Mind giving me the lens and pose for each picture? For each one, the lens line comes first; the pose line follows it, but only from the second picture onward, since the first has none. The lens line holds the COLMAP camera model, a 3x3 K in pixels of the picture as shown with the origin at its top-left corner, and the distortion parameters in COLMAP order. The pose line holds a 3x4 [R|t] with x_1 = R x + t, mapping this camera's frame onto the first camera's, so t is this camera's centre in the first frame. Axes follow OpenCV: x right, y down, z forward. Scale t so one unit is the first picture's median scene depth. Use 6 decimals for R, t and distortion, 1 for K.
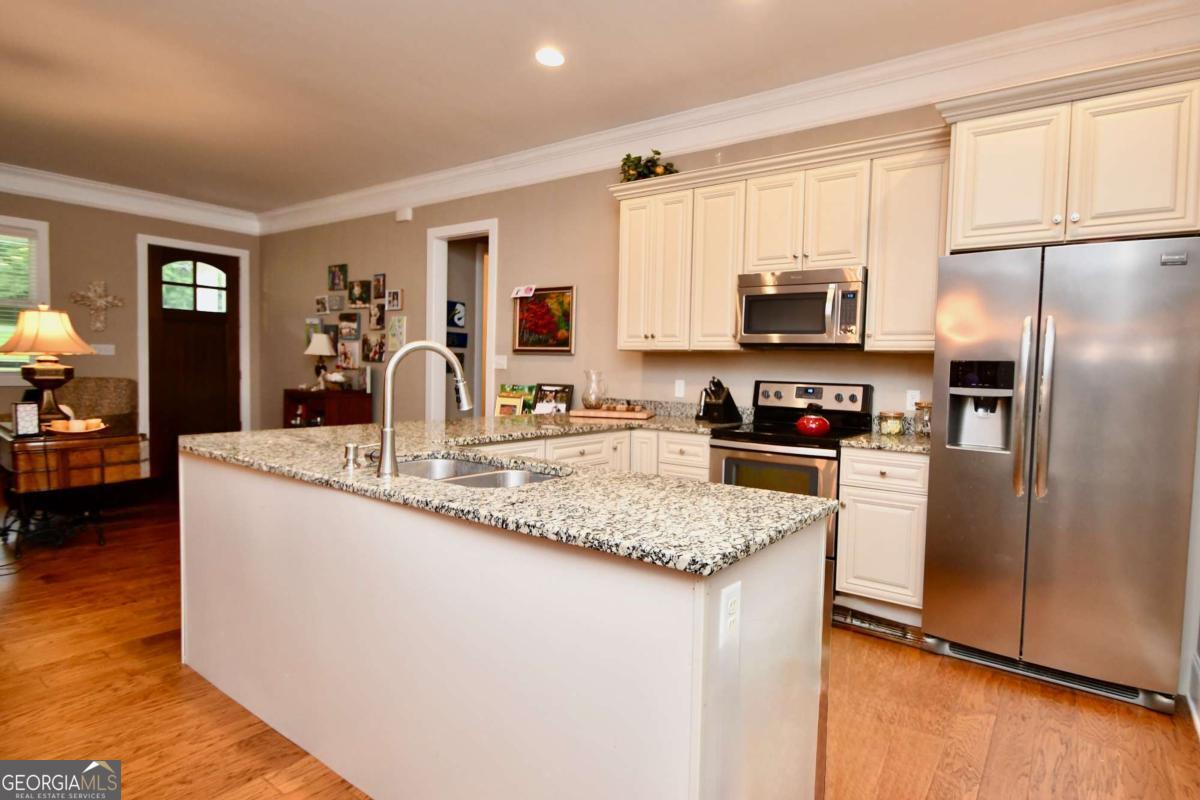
lens RADIAL K [[608.7, 0, 696.4], [0, 608.7, 400.1], [0, 0, 1]] dist [0.000493, -0.009931]
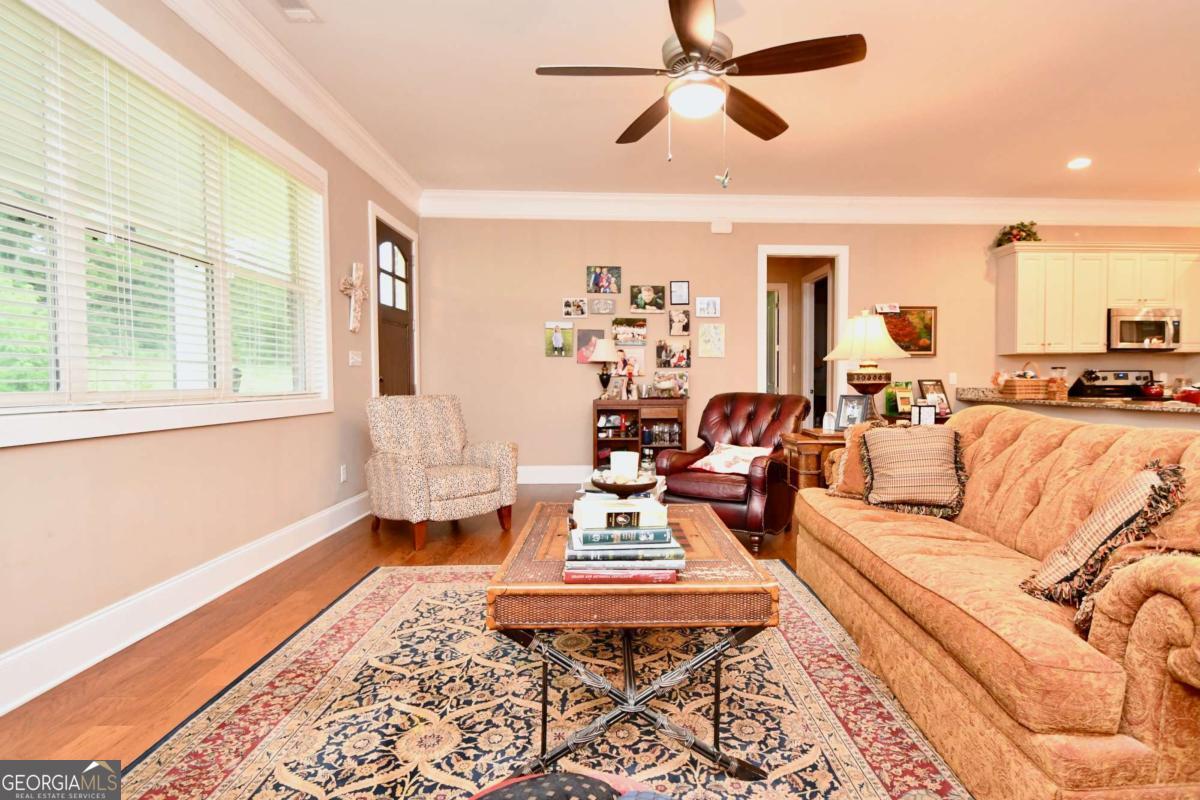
lens RADIAL K [[557.3, 0, 664.7], [0, 557.3, 395.8], [0, 0, 1]] dist [0.022774, -0.021196]
pose [[0.814484, -0.051380, 0.577906, -1.093323], [0.056002, 0.998382, 0.009836, -0.027241], [-0.577477, 0.024353, 0.816044, 0.262366]]
